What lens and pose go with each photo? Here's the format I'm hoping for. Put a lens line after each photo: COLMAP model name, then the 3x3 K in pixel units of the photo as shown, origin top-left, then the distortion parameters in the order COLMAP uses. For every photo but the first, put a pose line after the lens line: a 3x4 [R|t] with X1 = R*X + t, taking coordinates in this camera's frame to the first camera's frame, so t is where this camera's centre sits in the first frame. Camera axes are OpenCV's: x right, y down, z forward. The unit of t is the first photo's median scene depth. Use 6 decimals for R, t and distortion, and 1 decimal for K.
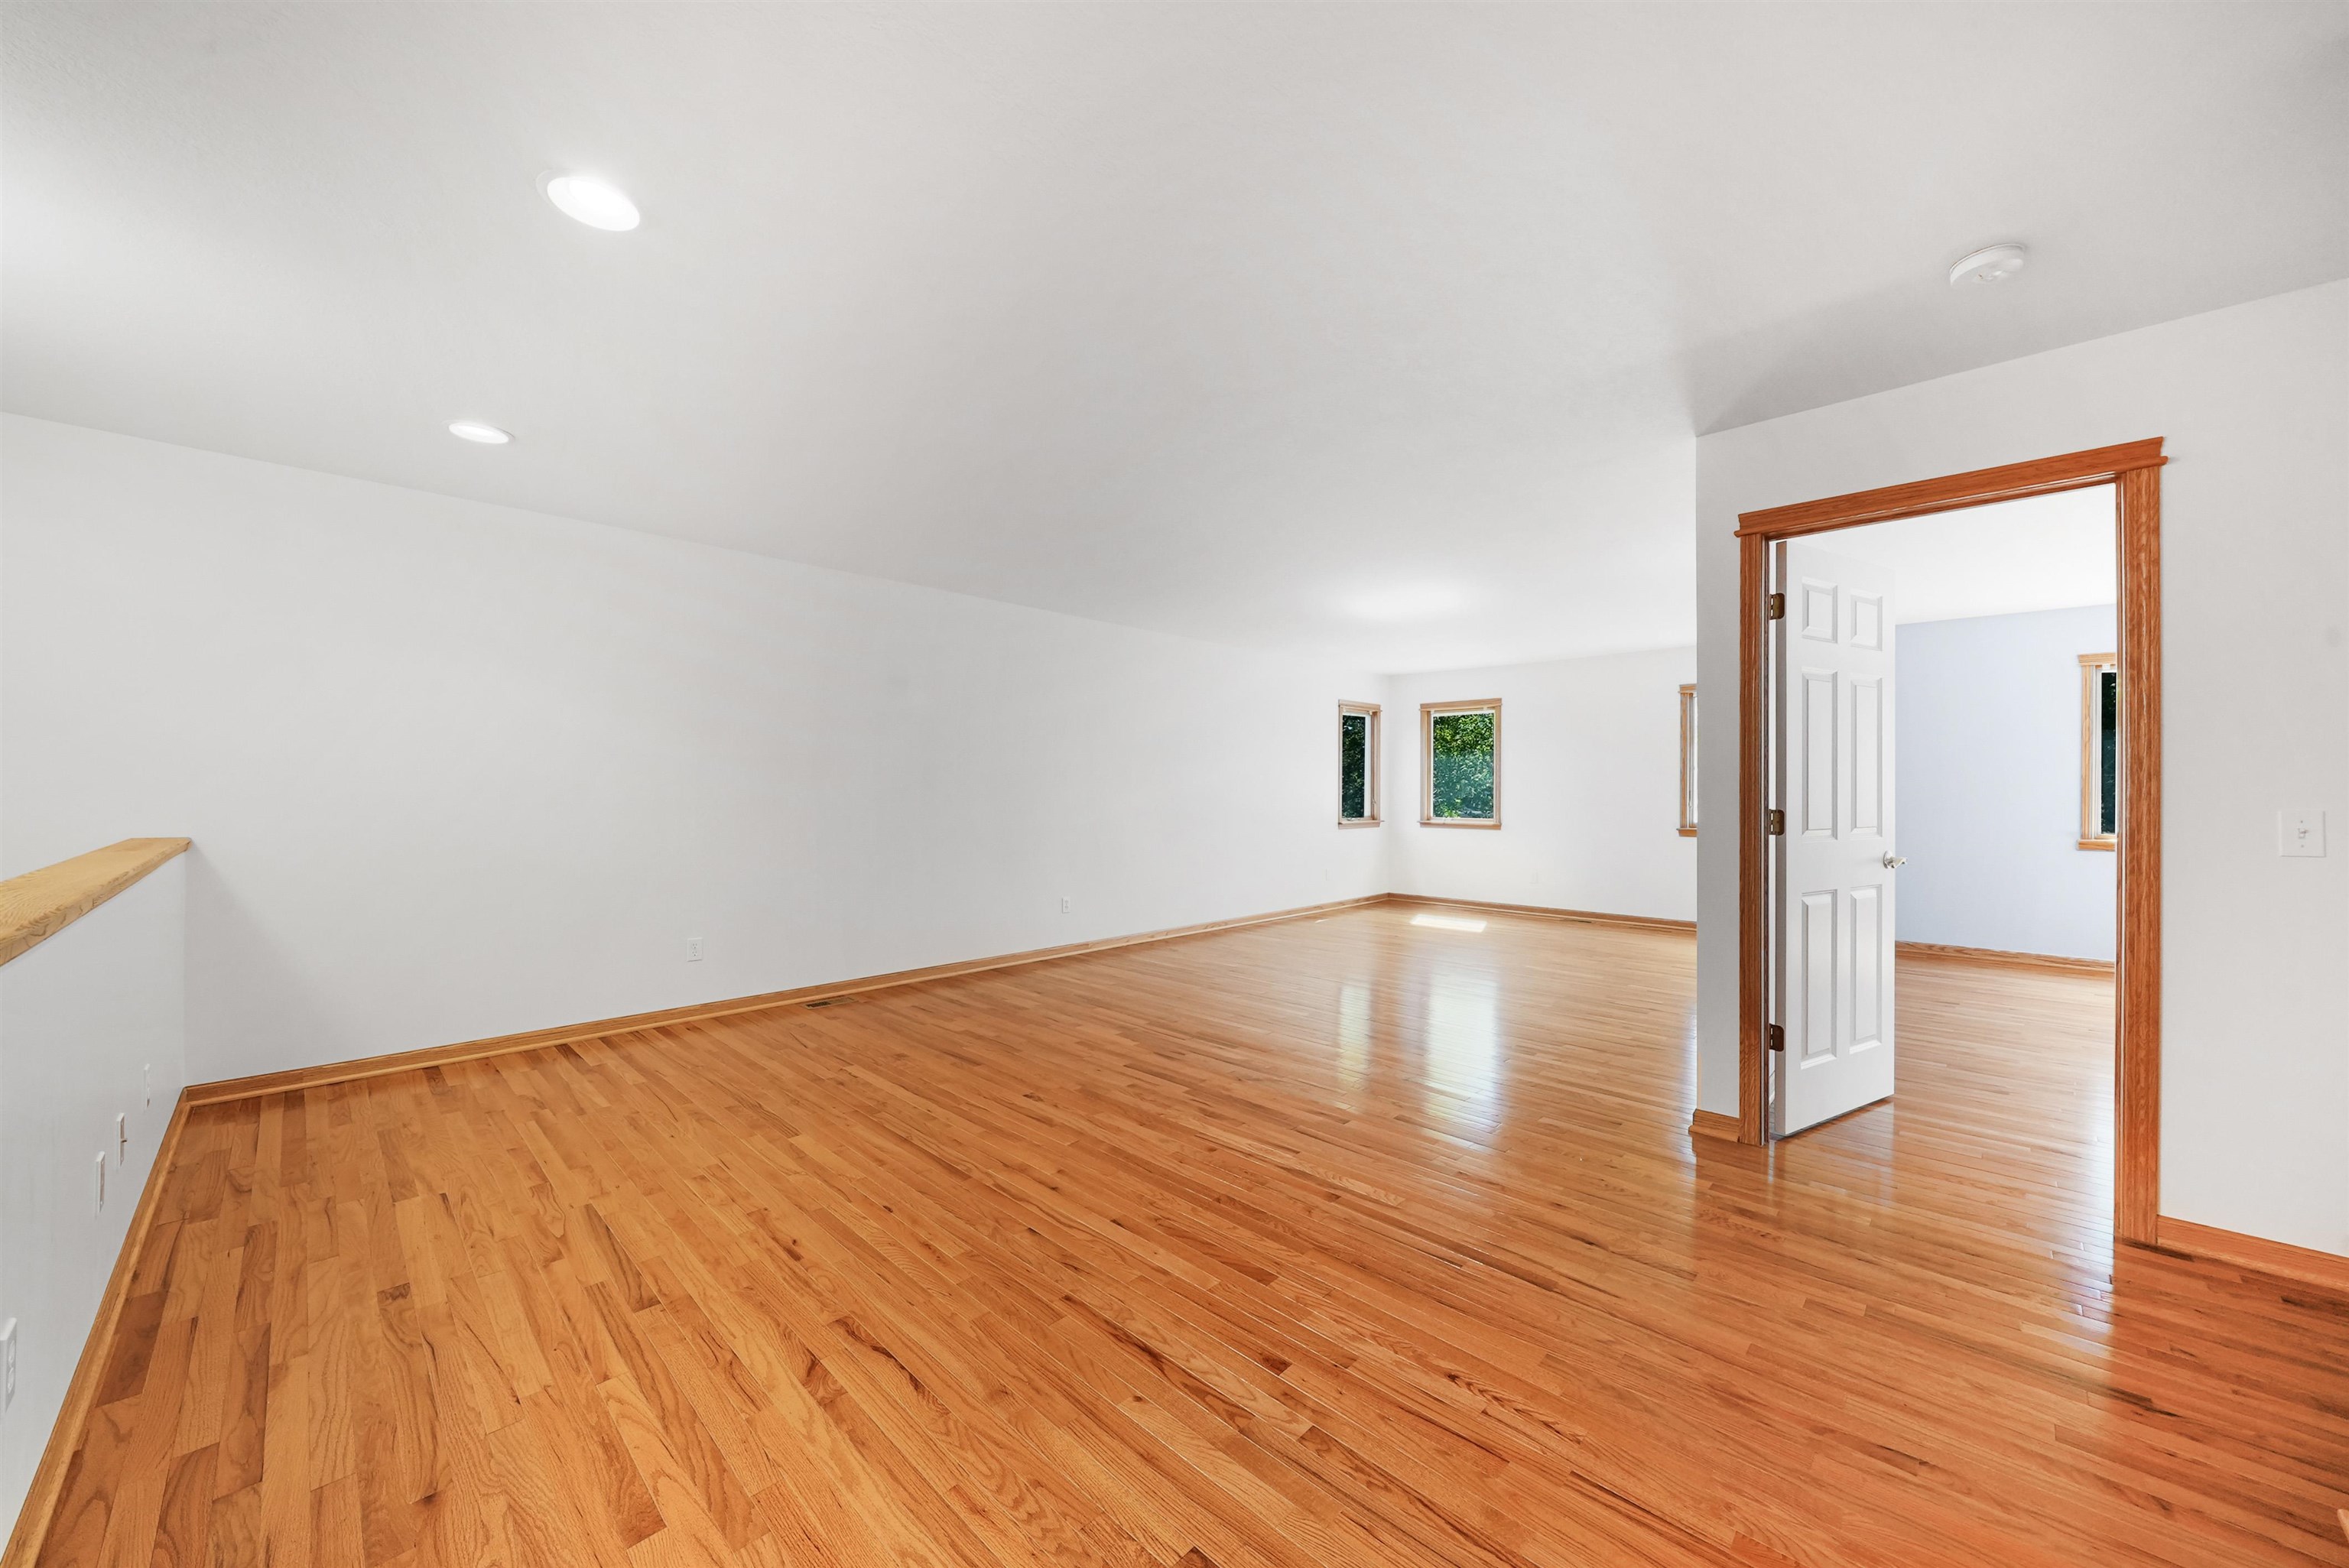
lens RADIAL K [[866.4, 0, 1172.9], [0, 866.4, 791.5], [0, 0, 1]] dist [-0.001162, -0.000329]
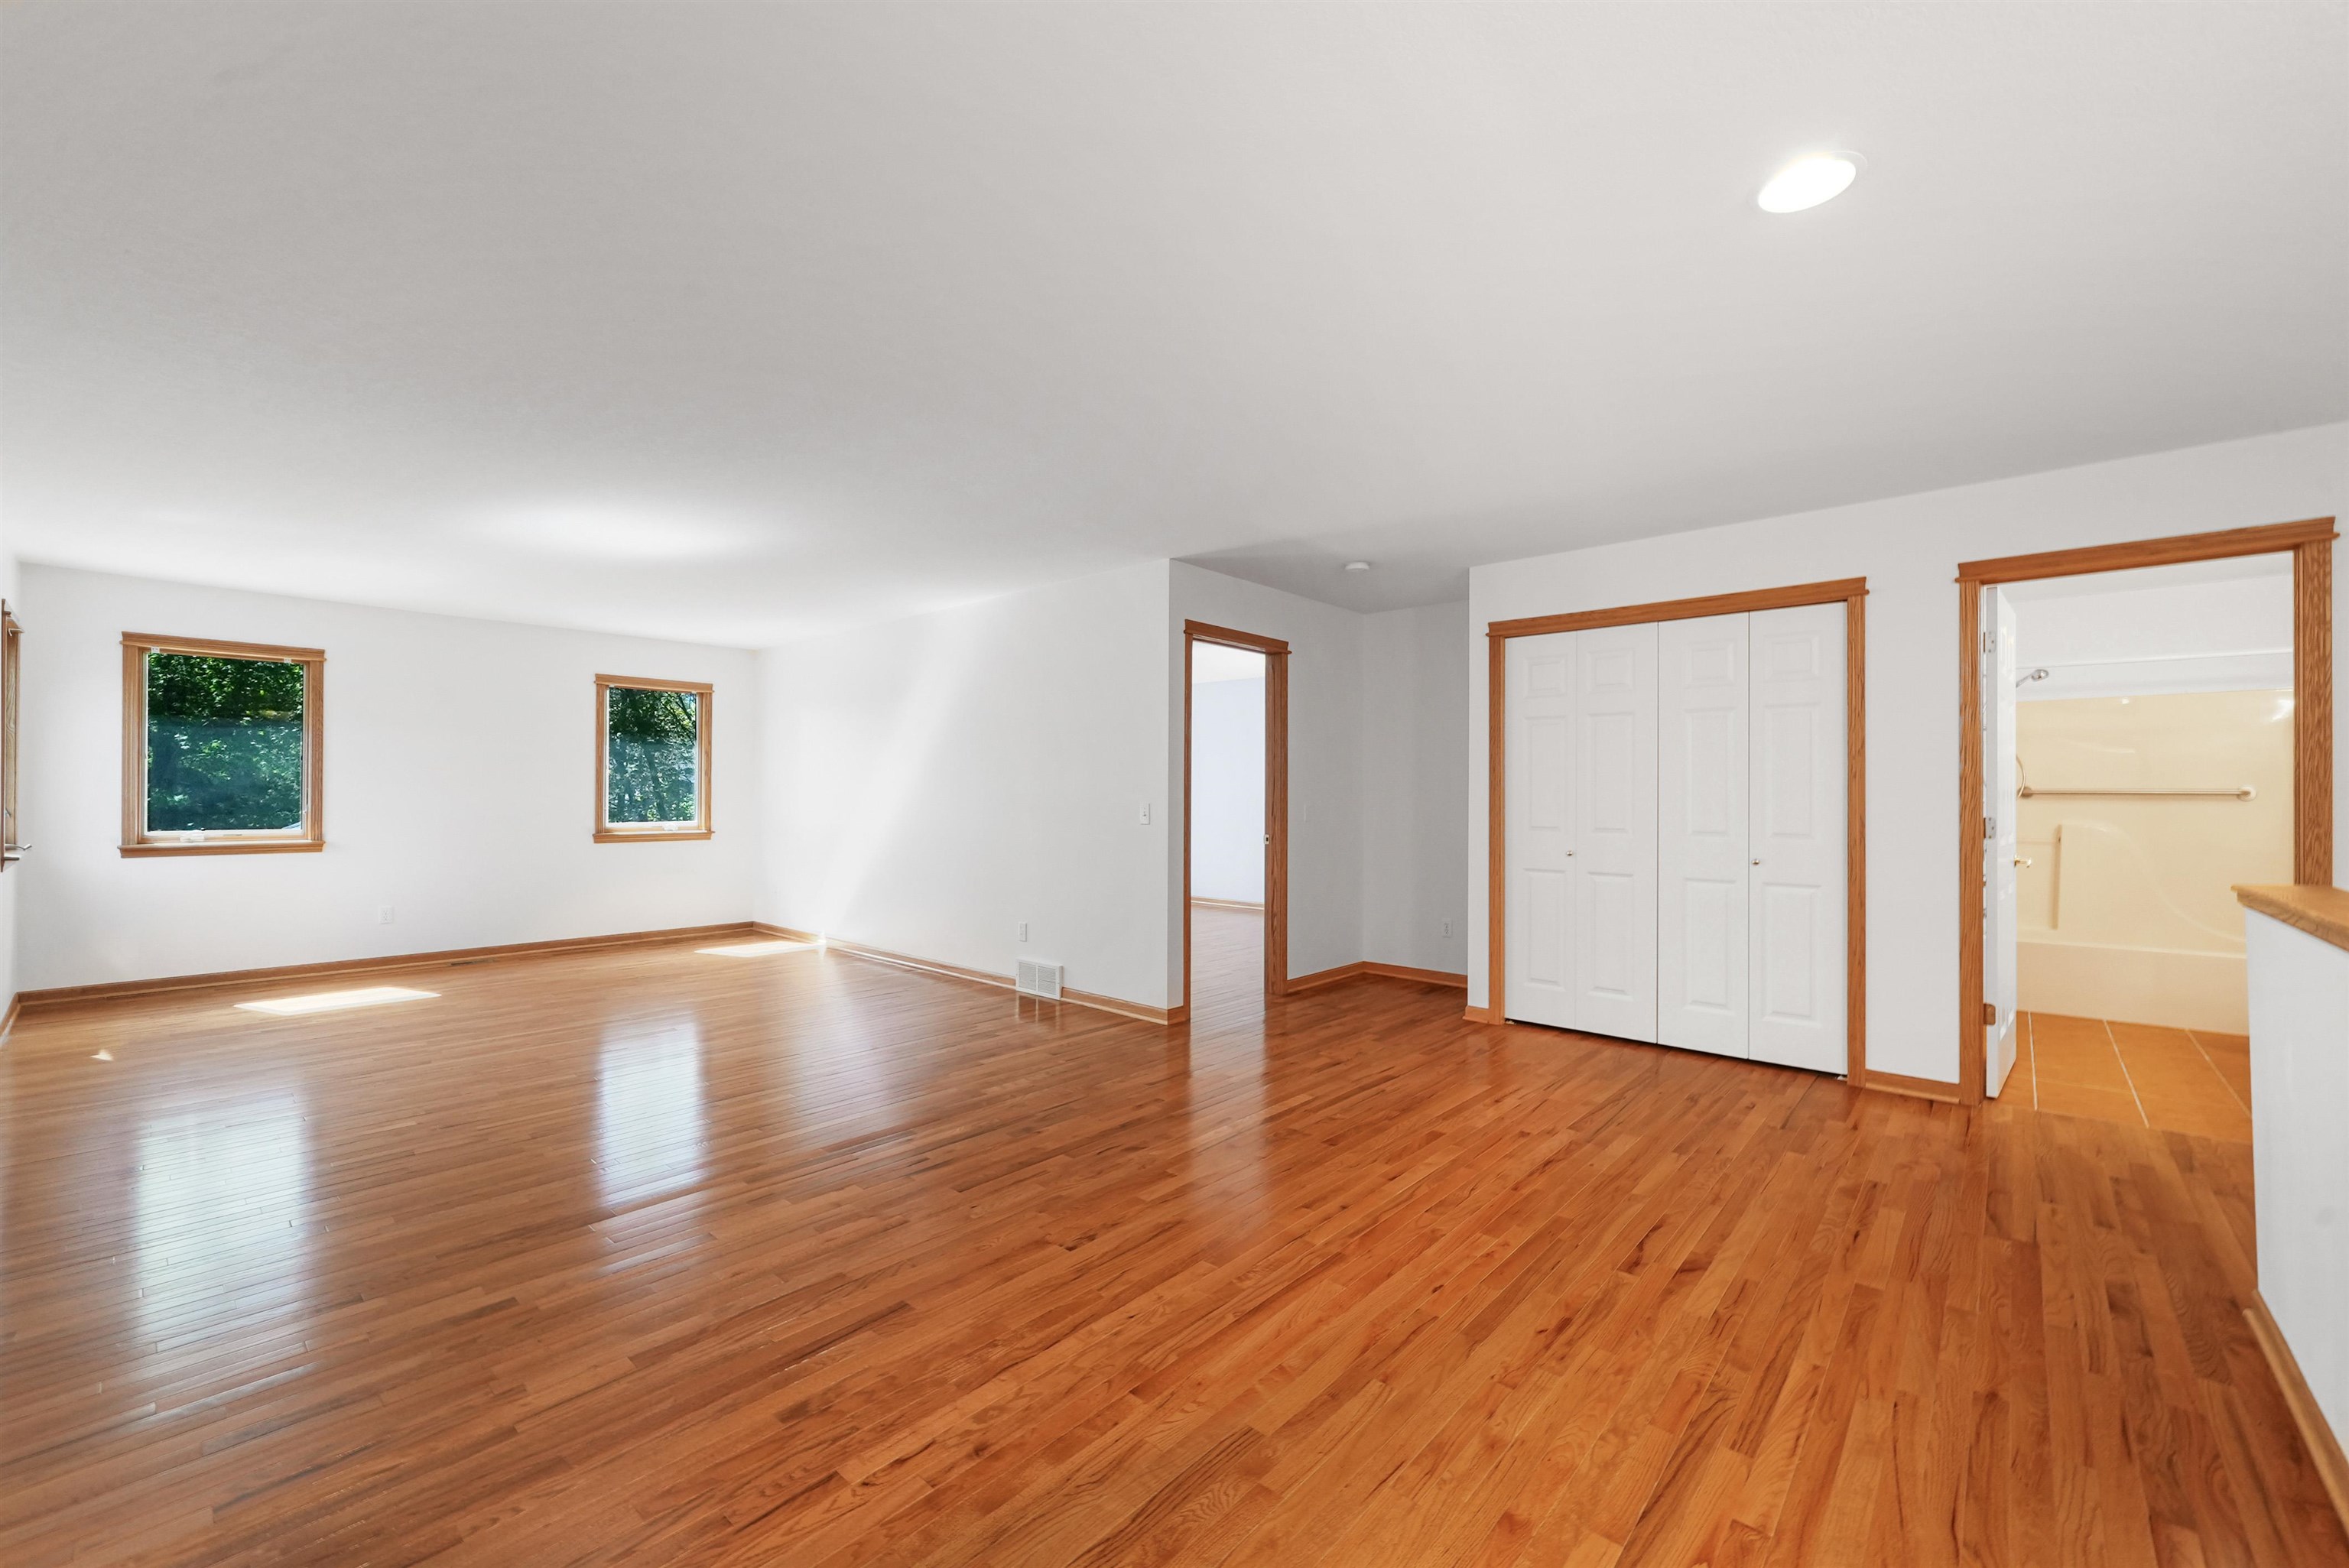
lens RADIAL K [[966.0, 0, 1172.4], [0, 966.0, 783.7], [0, 0, 1]] dist [-0.000475, 0.000178]
pose [[-0.066476, 0.009887, 0.997739, -1.016722], [-0.003426, 0.999943, -0.010137, -0.003846], [-0.997782, -0.004092, -0.066438, 1.064884]]
